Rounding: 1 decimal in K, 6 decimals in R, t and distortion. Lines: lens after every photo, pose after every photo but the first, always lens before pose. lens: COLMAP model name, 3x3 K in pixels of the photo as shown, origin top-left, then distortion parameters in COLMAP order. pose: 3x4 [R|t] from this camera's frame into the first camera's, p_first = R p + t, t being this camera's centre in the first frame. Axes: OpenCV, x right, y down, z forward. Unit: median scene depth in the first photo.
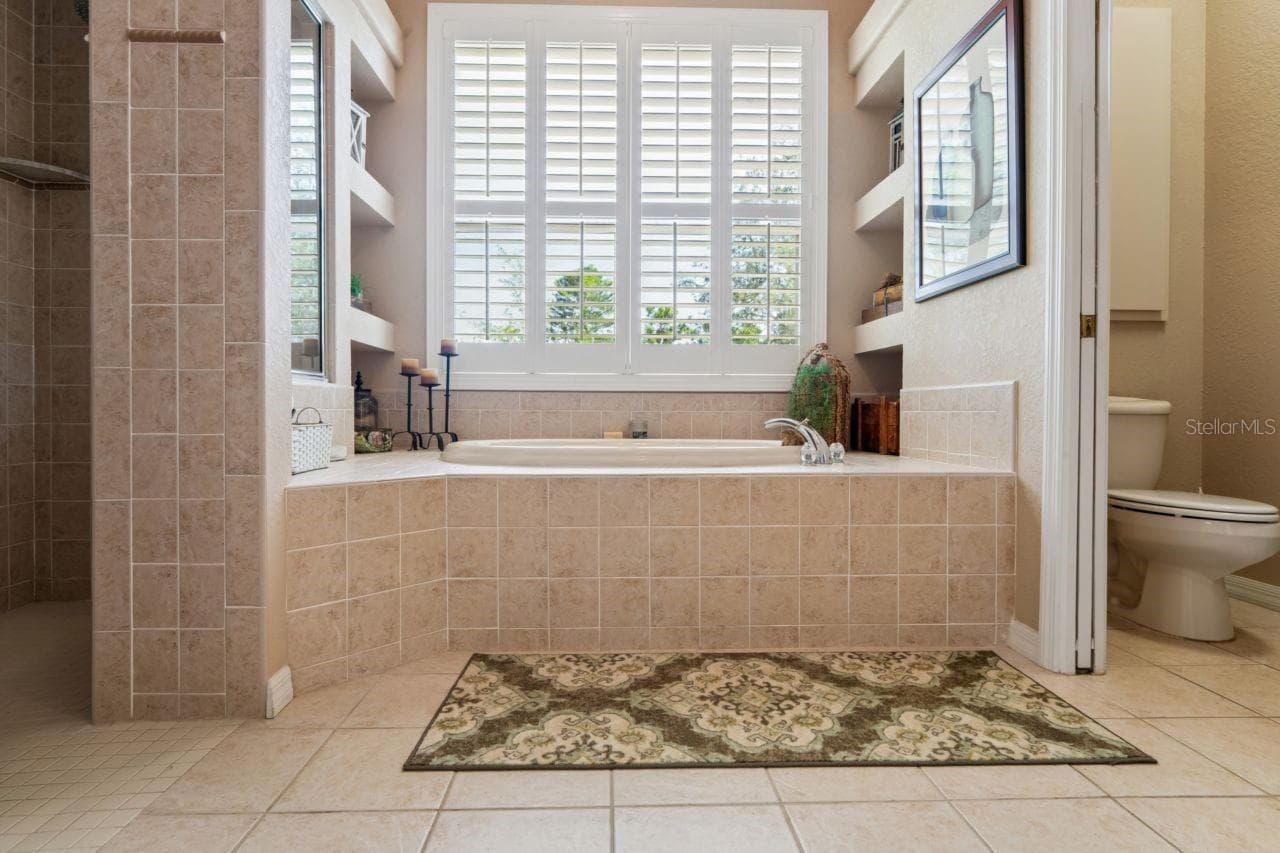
lens RADIAL K [[659.0, 0, 628.5], [0, 659.0, 409.2], [0, 0, 1]] dist [-0.002246, -0.000875]
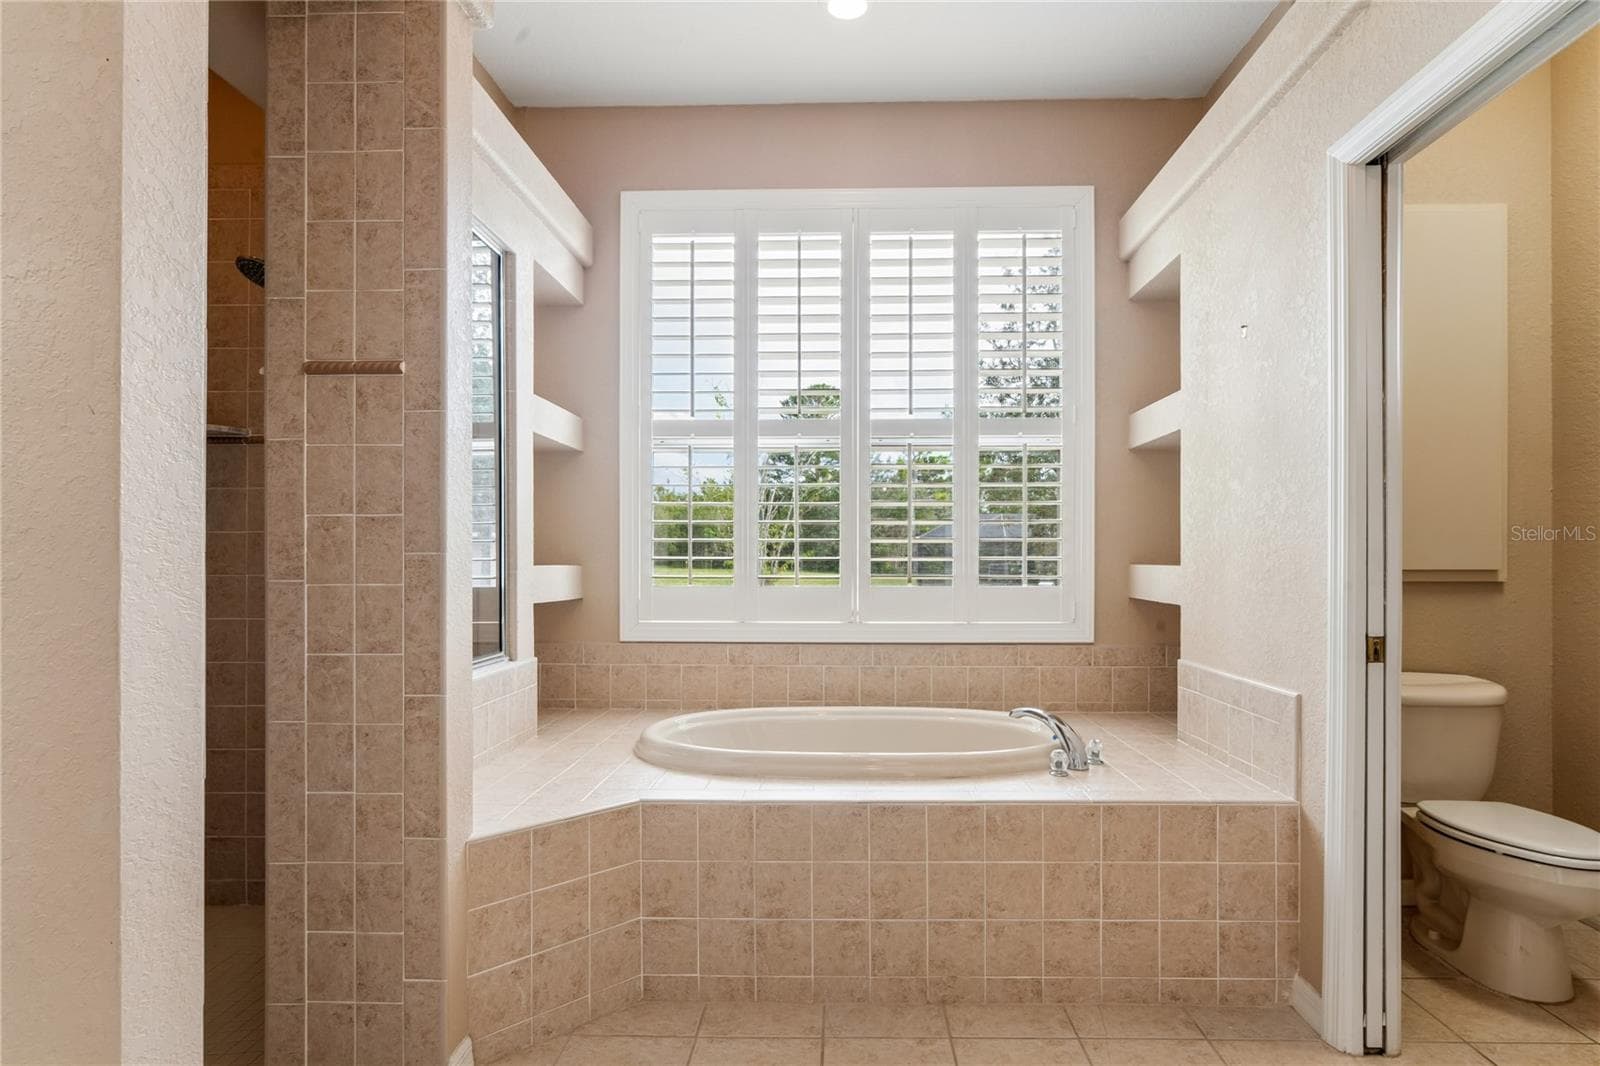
lens RADIAL K [[835.3, 0, 833.3], [0, 835.3, 550.8], [0, 0, 1]] dist [-0.003103, 0.001177]
pose [[0.998799, -0.002961, -0.048910, 0.043077], [0.002516, 0.999955, -0.009153, -0.246620], [0.048935, 0.009019, 0.998761, -0.126491]]
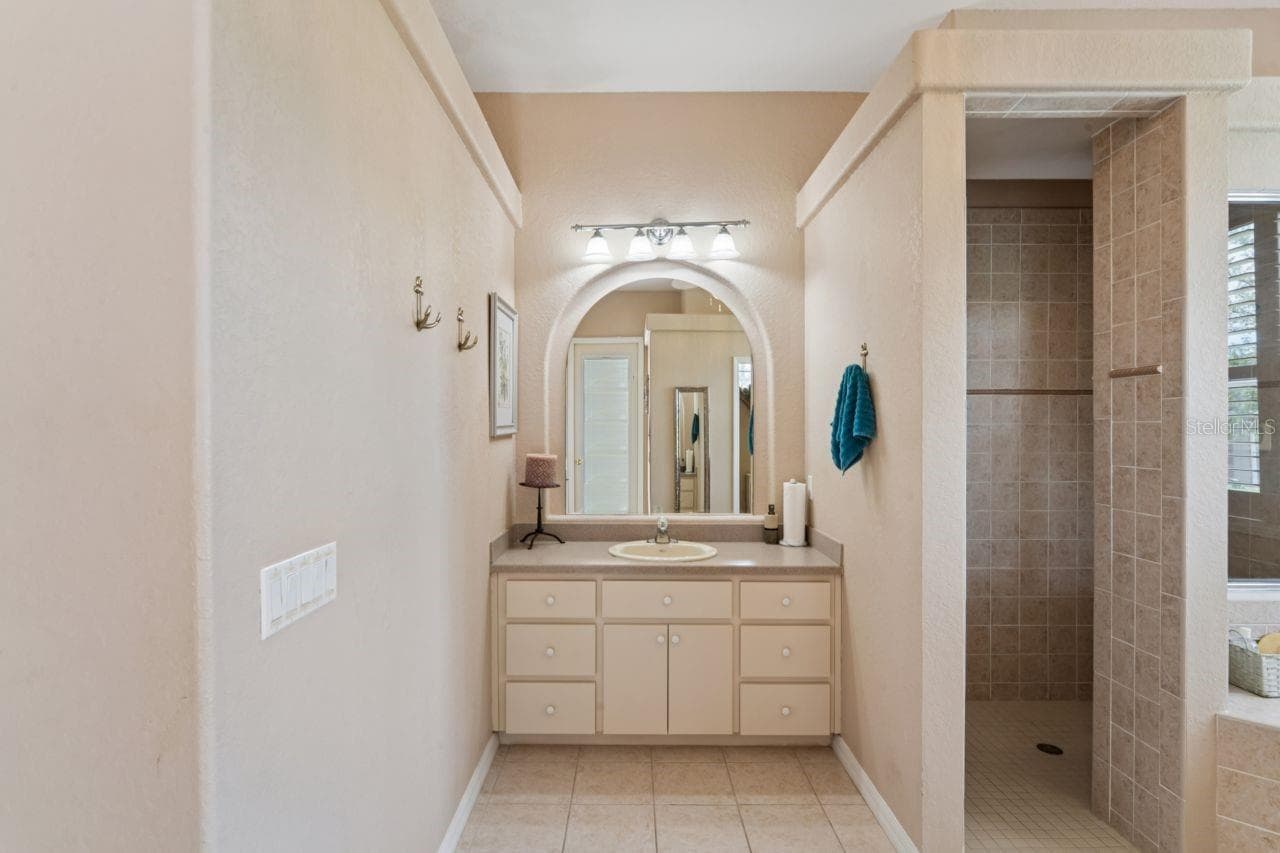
lens RADIAL K [[653.8, 0, 630.0], [0, 653.8, 433.7], [0, 0, 1]] dist [-0.002950, -0.000391]
pose [[-0.030007, 0.008128, -0.999517, 0.651468], [-0.001995, 0.999964, 0.008191, -0.369829], [0.999548, 0.002240, -0.029990, -0.054176]]
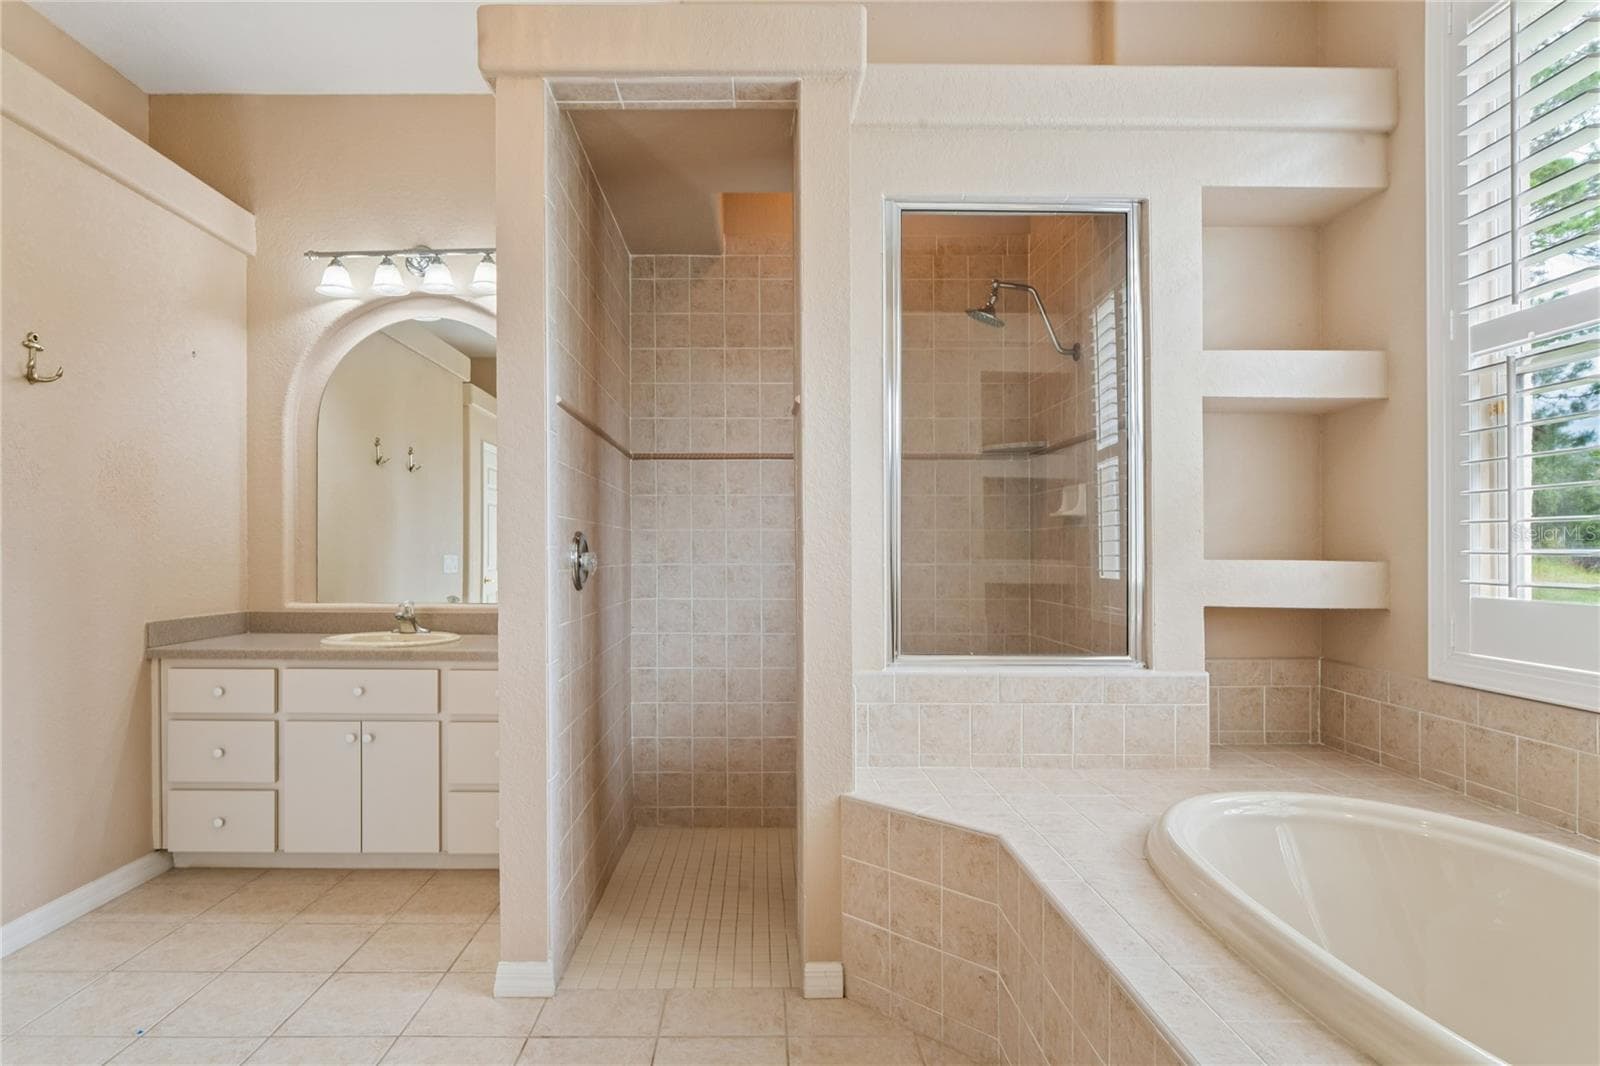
lens RADIAL K [[841.0, 0, 759.1], [0, 841.0, 553.4], [0, 0, 1]] dist [-0.003493, -0.000783]
pose [[-0.025175, -0.000333, -0.999683, 0.750677], [-0.003142, 0.999995, -0.000254, -0.241786], [0.999678, 0.003134, -0.025176, 0.809569]]
